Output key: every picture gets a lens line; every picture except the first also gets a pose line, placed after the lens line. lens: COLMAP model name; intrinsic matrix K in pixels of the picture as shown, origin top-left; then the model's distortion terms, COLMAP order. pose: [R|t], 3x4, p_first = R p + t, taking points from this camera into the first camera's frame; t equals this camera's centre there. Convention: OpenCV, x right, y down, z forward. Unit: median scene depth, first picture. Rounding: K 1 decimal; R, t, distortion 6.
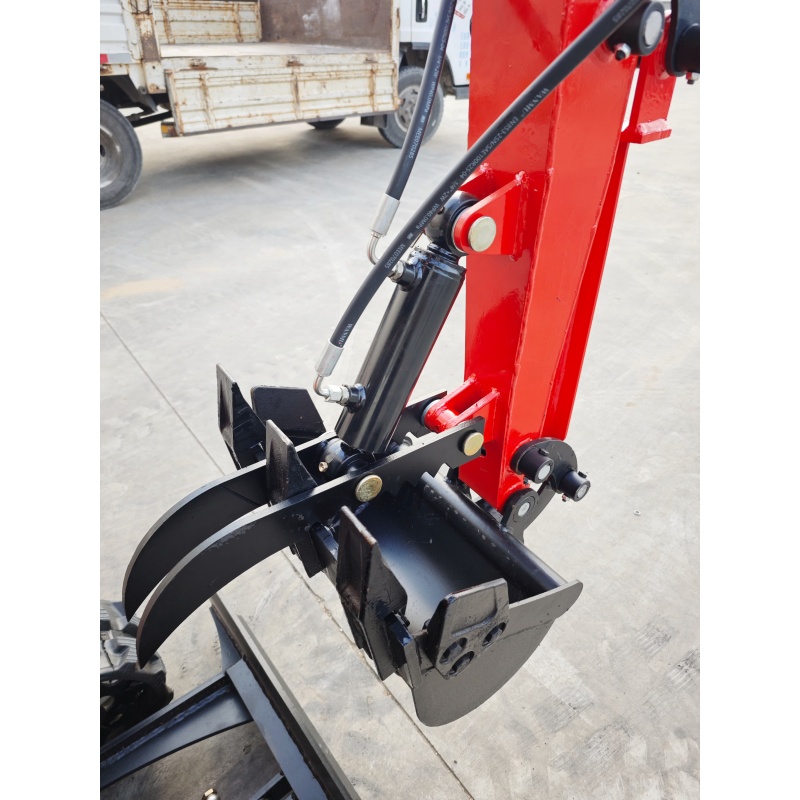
lens RADIAL K [[556.8, 0, 395.5], [0, 556.8, 396.2], [0, 0, 1]] dist [-0.011635, -0.010724]
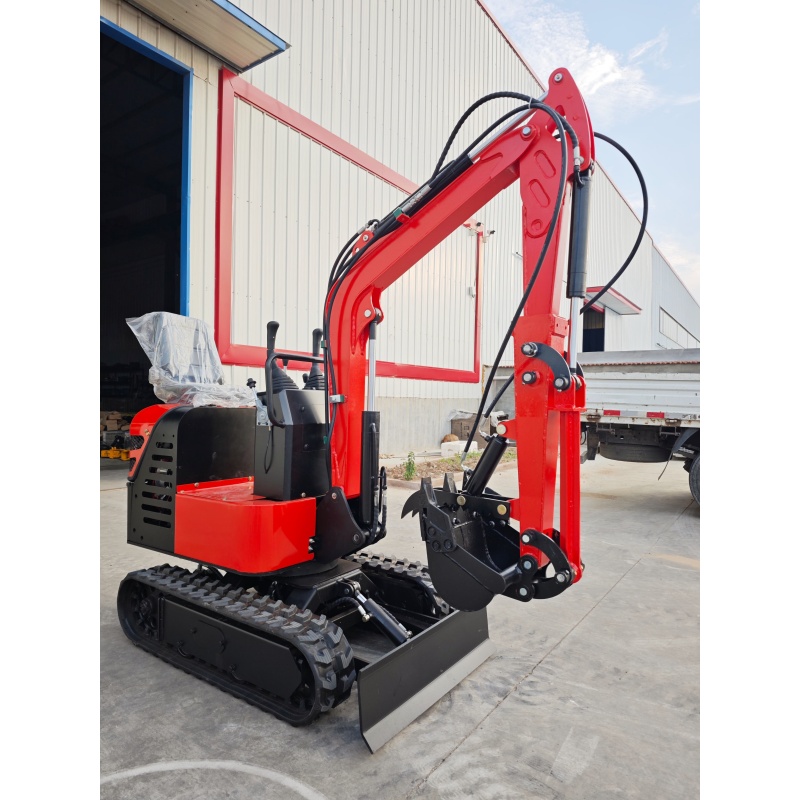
lens RADIAL K [[556.8, 0, 404.8], [0, 556.8, 404.3], [0, 0, 1]] dist [-0.011635, -0.010724]
pose [[0.305890, 0.009206, -0.952022, 1.363095], [-0.551843, 0.816559, -0.169414, 0.210119], [0.775823, 0.577189, 0.254858, -0.175293]]
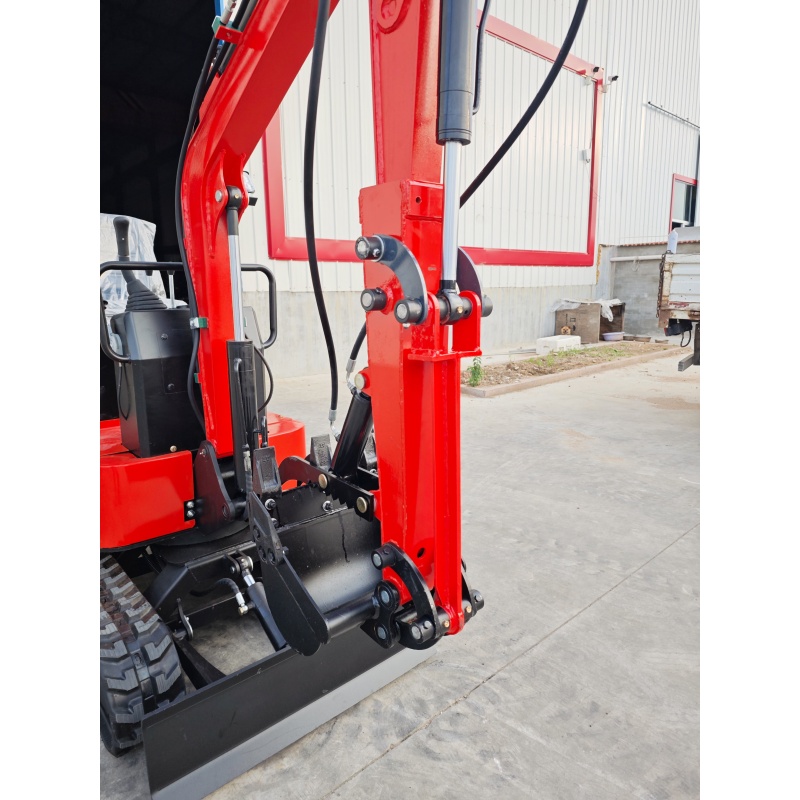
lens RADIAL K [[556.8, 0, 401.8], [0, 556.8, 395.0], [0, 0, 1]] dist [-0.011635, -0.010724]
pose [[0.072356, 0.189480, -0.979215, 0.946682], [-0.553149, 0.824585, 0.118686, -0.248724], [0.829935, 0.533064, 0.164474, 0.352098]]
